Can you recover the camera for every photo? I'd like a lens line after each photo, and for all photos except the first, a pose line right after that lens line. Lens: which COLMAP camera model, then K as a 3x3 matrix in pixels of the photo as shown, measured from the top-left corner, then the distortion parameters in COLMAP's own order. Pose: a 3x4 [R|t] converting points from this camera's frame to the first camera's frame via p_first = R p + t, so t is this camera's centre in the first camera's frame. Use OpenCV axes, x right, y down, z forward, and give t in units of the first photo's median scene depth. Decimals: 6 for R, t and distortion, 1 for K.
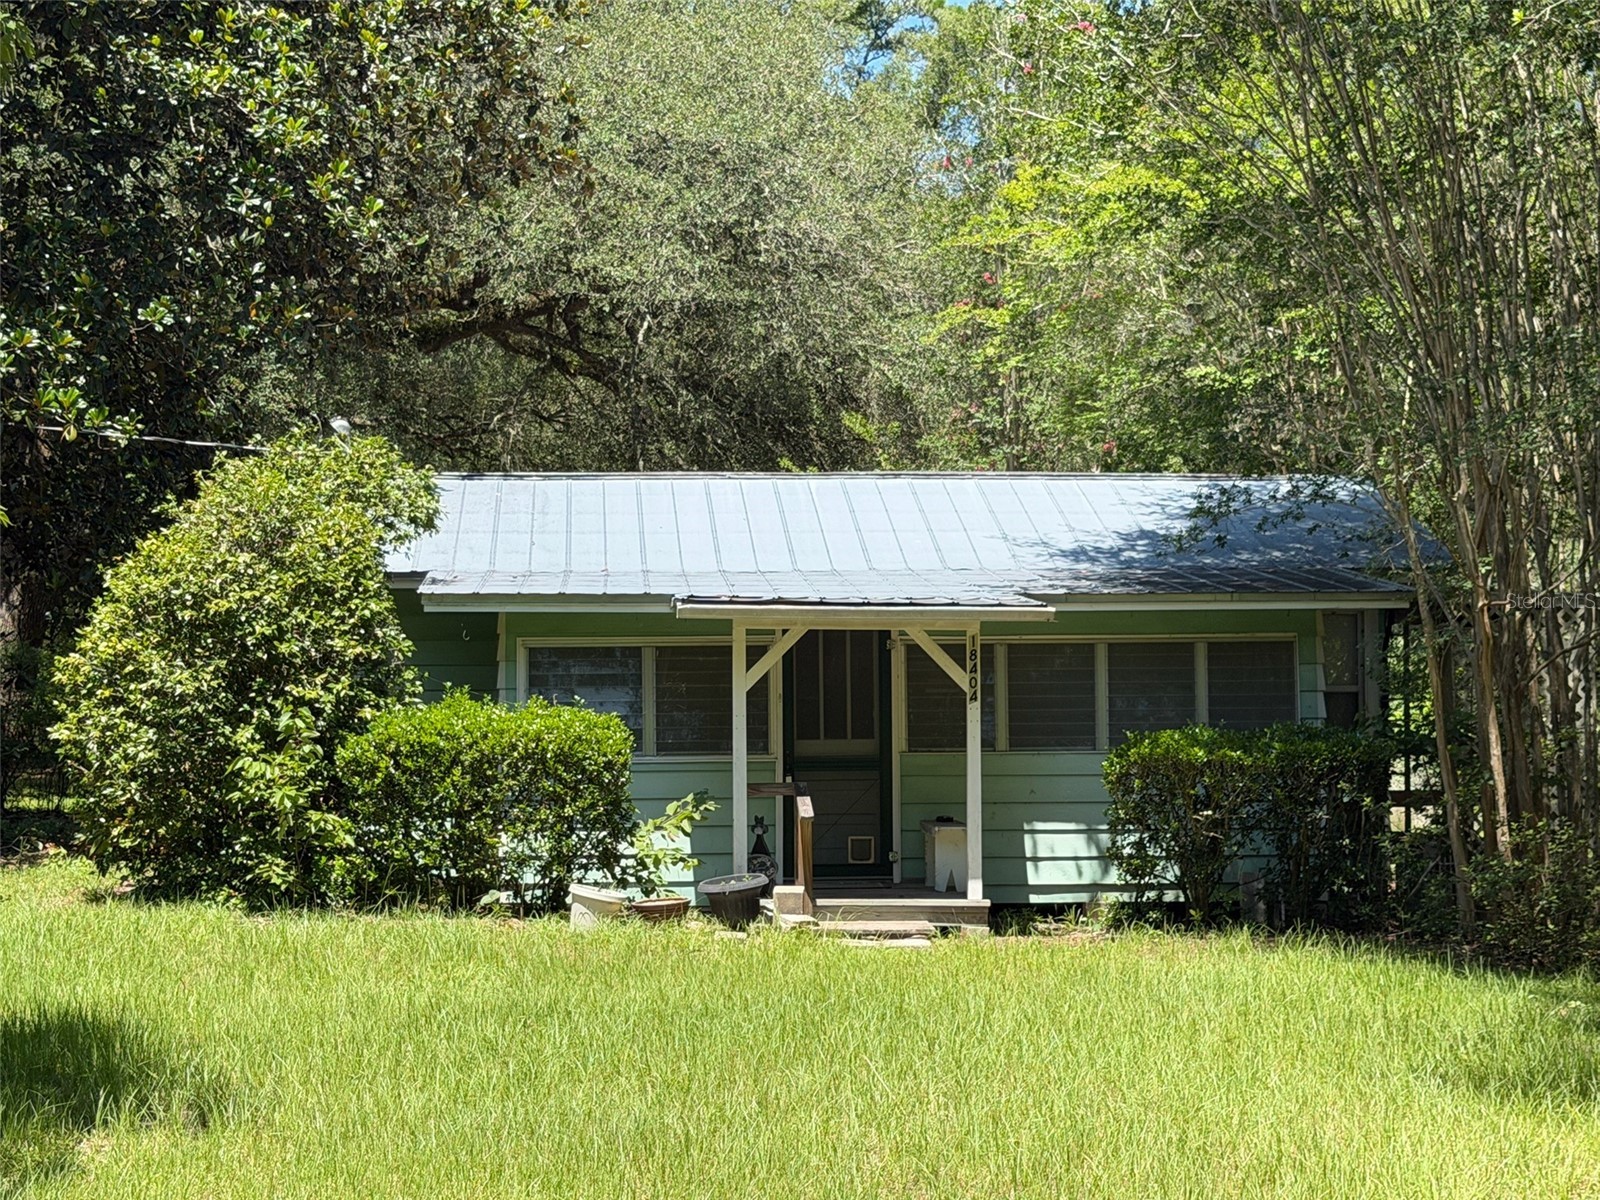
lens RADIAL K [[2921.7, 0, 799.1], [0, 2921.7, 597.3], [0, 0, 1]] dist [0.181849, 0.000000]
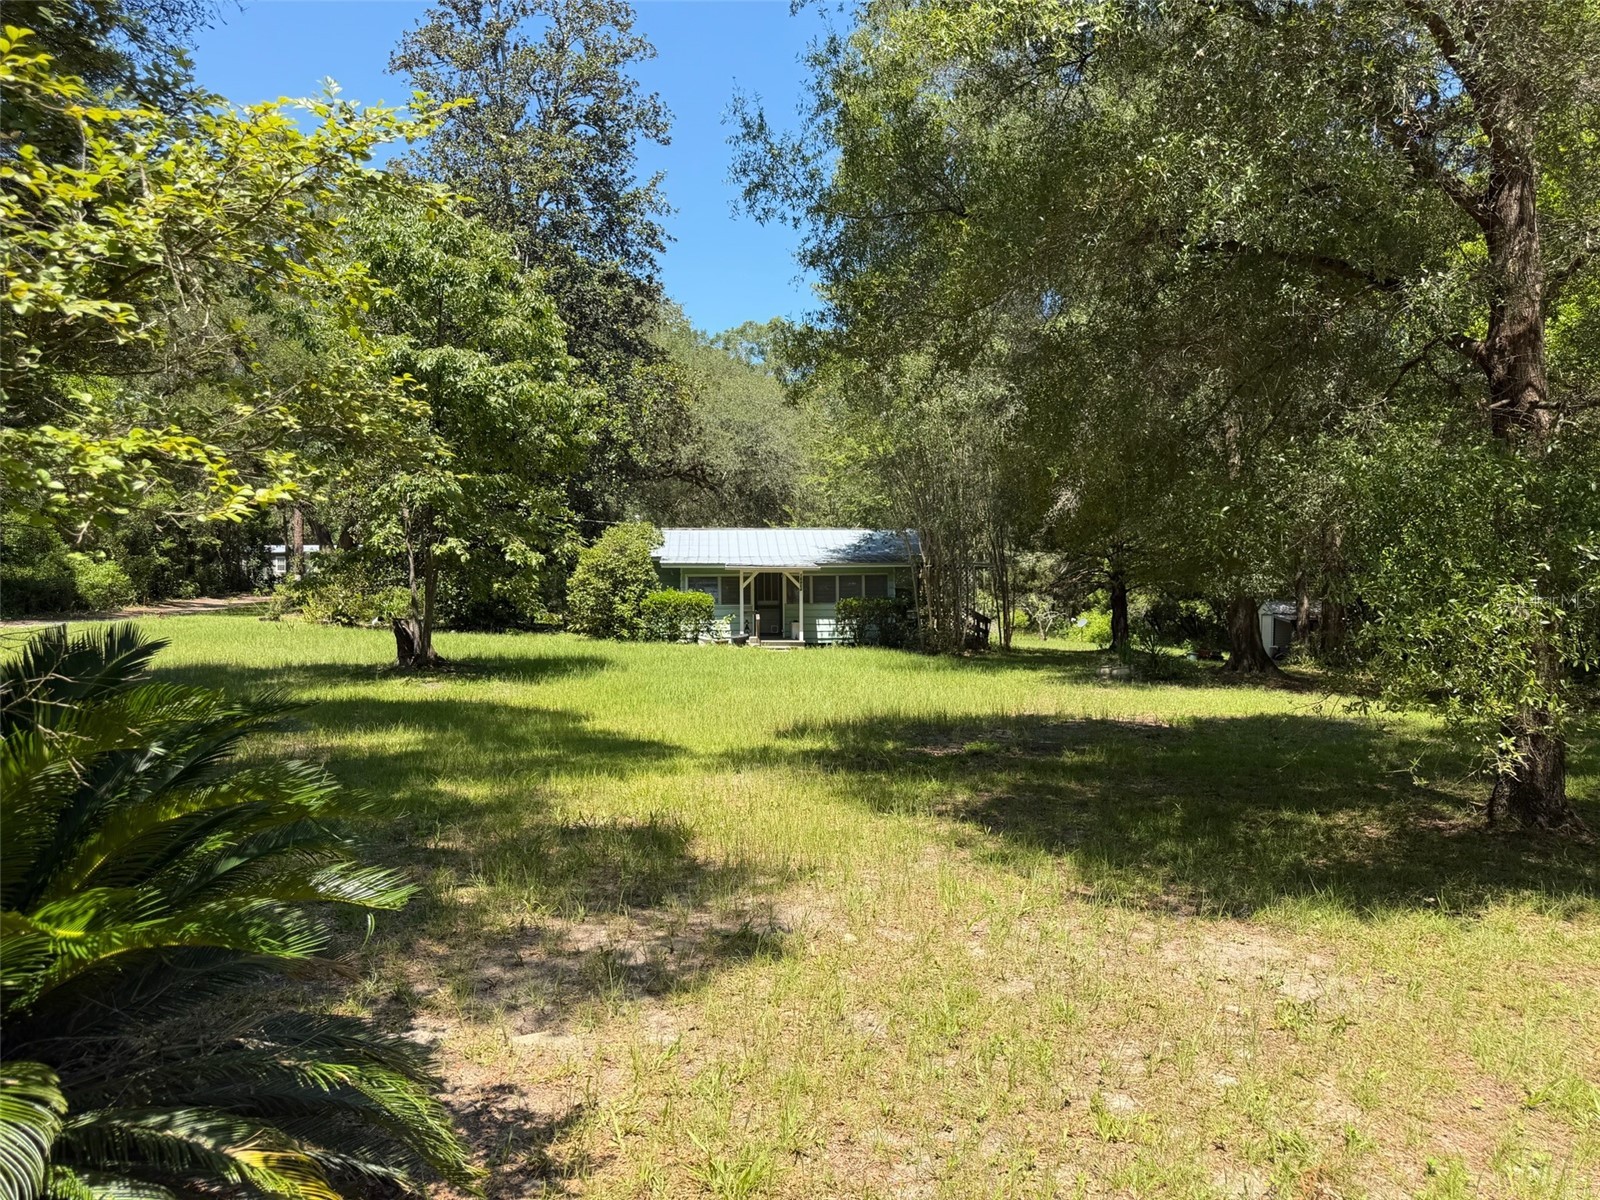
lens RADIAL K [[1111.2, 0, 806.3], [0, 1111.2, 612.9], [0, 0, 1]] dist [0.062127, -0.002038]
pose [[0.999928, -0.001414, 0.011953, 0.047801], [0.000789, 0.998641, 0.052103, -0.012066], [-0.012010, -0.052090, 0.998570, -0.490824]]
